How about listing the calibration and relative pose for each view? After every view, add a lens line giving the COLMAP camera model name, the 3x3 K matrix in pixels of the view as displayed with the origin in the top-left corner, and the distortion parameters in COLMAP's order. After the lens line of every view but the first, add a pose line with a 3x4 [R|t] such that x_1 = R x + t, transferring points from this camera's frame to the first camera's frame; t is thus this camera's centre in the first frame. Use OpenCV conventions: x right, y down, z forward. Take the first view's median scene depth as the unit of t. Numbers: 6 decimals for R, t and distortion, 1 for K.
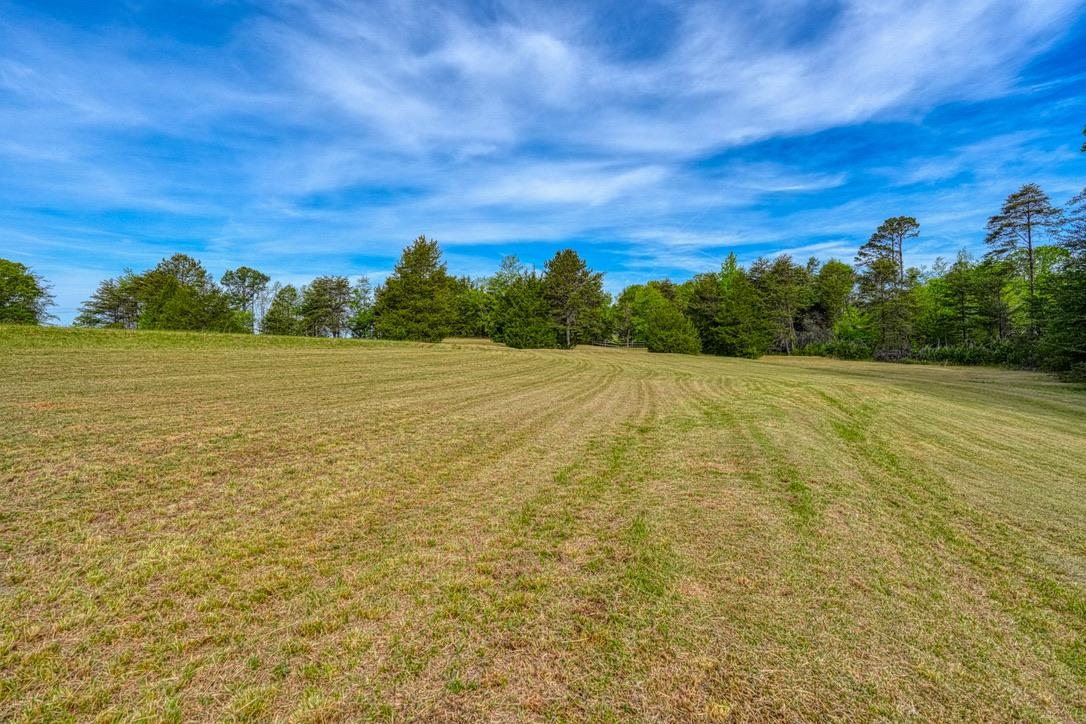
lens RADIAL K [[564.0, 0, 542.1], [0, 564.0, 362.1], [0, 0, 1]] dist [0.001191, 0.000026]
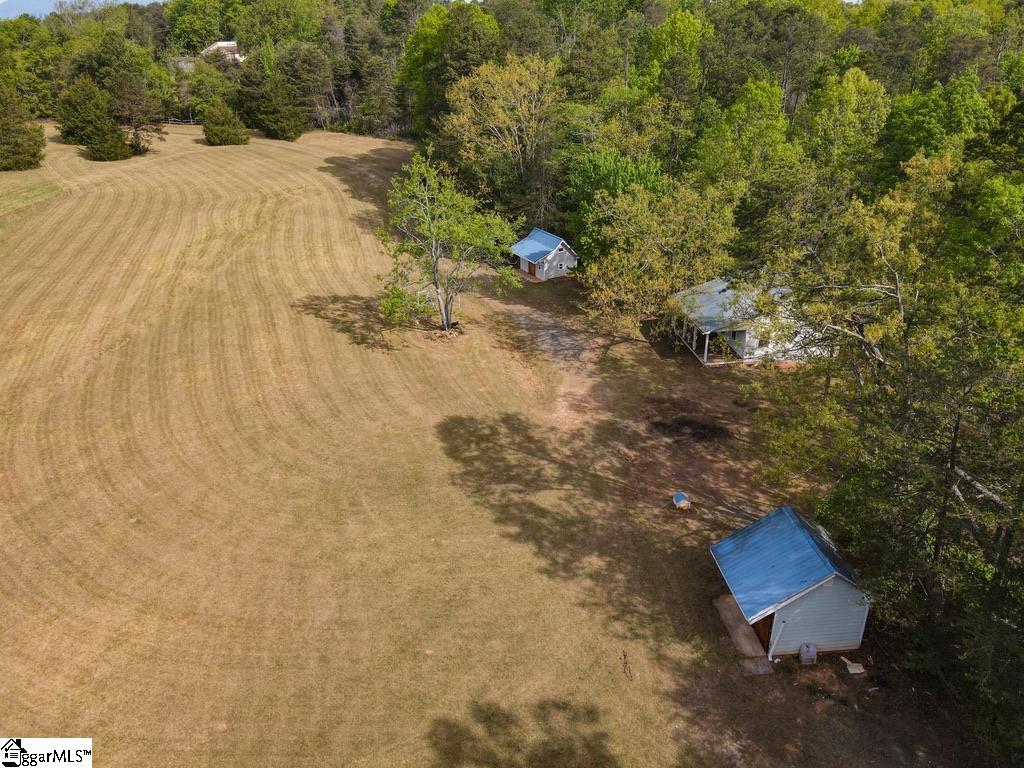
lens RADIAL K [[755.2, 0, 517.7], [0, 755.2, 375.3], [0, 0, 1]] dist [0.003708, 0.016393]
pose [[0.870629, -0.210140, 0.444800, -0.075266], [0.009746, 0.911365, 0.411485, -0.239099], [-0.491844, -0.353915, 0.795508, -0.906047]]
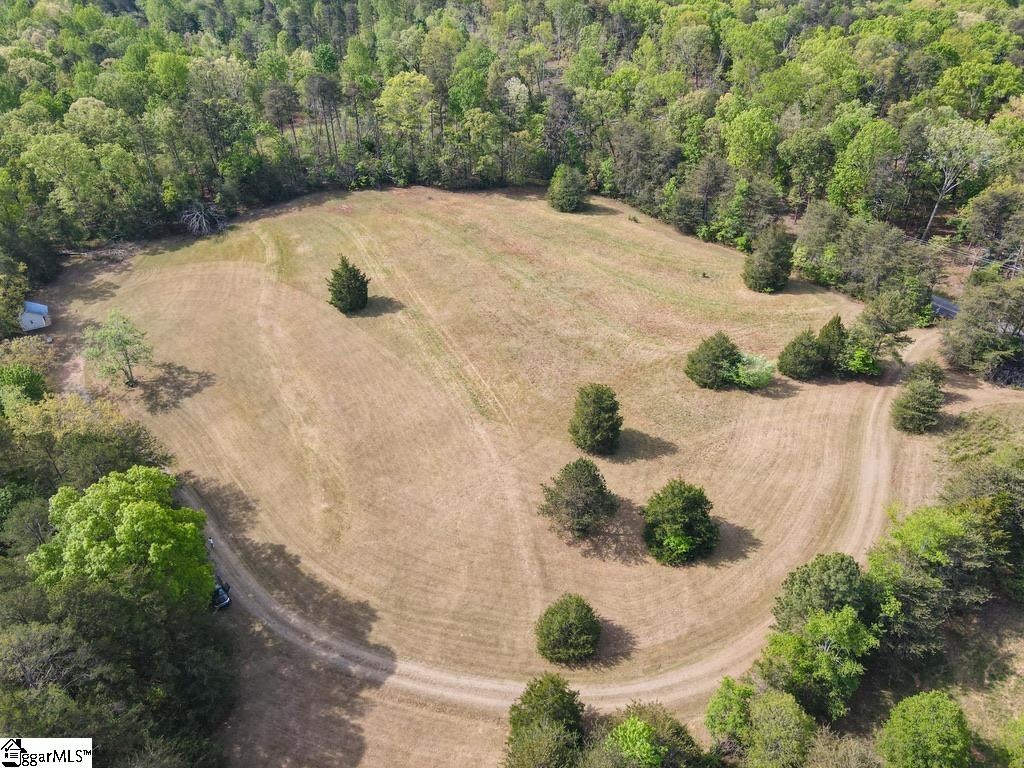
lens RADIAL K [[755.2, 0, 517.3], [0, 755.2, 380.8], [0, 0, 1]] dist [0.003708, 0.016393]
pose [[-0.595669, 0.479522, -0.644389, 0.839520], [-0.001267, 0.801686, 0.597745, -1.027613], [0.803229, 0.356874, -0.476932, 1.376675]]
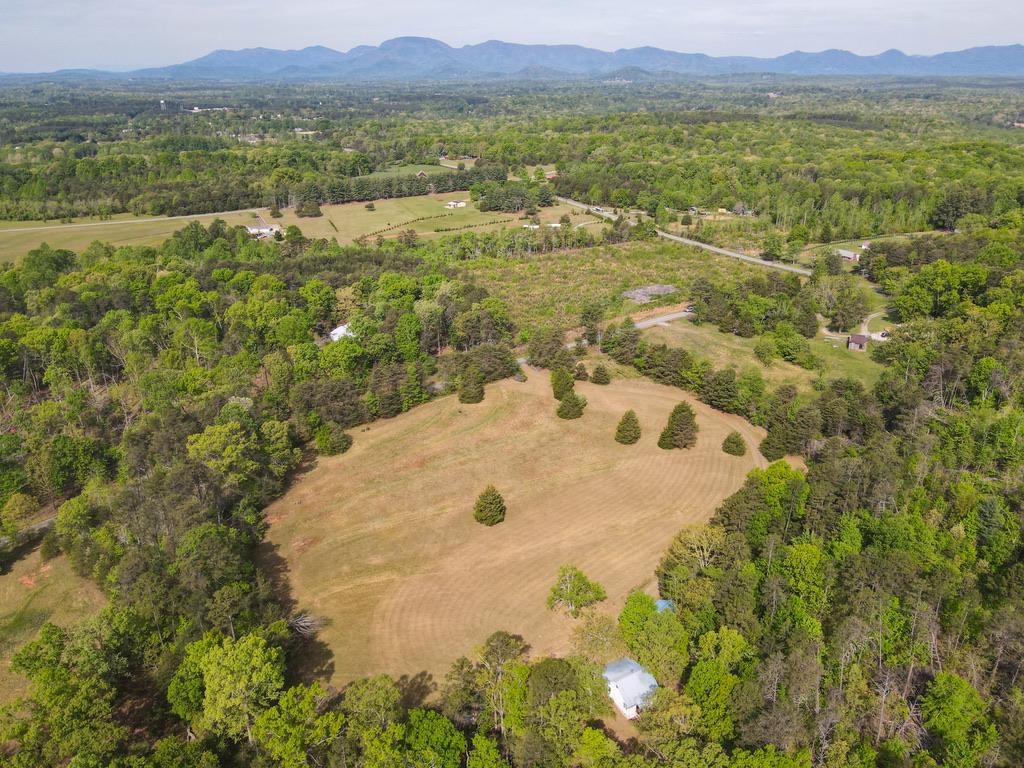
lens RADIAL K [[755.2, 0, 517.6], [0, 755.2, 383.0], [0, 0, 1]] dist [0.003708, 0.016393]
pose [[0.793565, 0.232415, -0.562351, 1.248835], [-0.000153, 0.924256, 0.381772, -1.518384], [0.608486, -0.302875, 0.733493, -1.827050]]
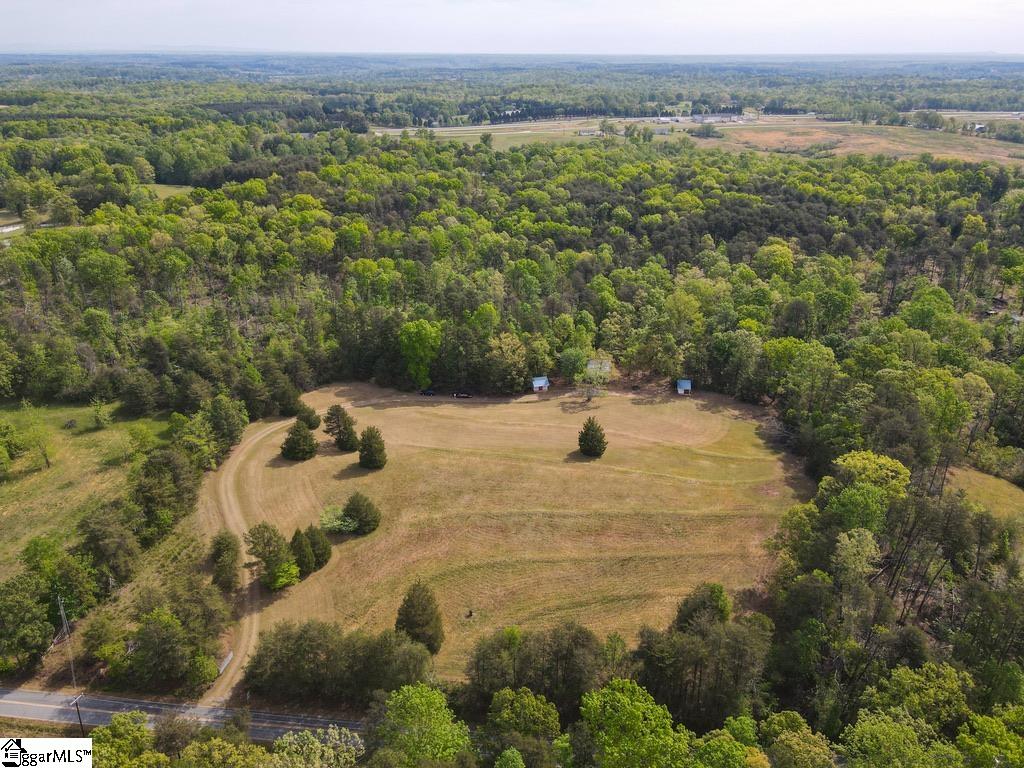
lens RADIAL K [[755.2, 0, 521.8], [0, 755.2, 381.8], [0, 0, 1]] dist [0.003708, 0.016393]
pose [[-0.305342, -0.383684, 0.871523, -2.651814], [-0.001135, 0.915378, 0.402593, -1.416453], [-0.952242, 0.121940, -0.279939, 1.041569]]
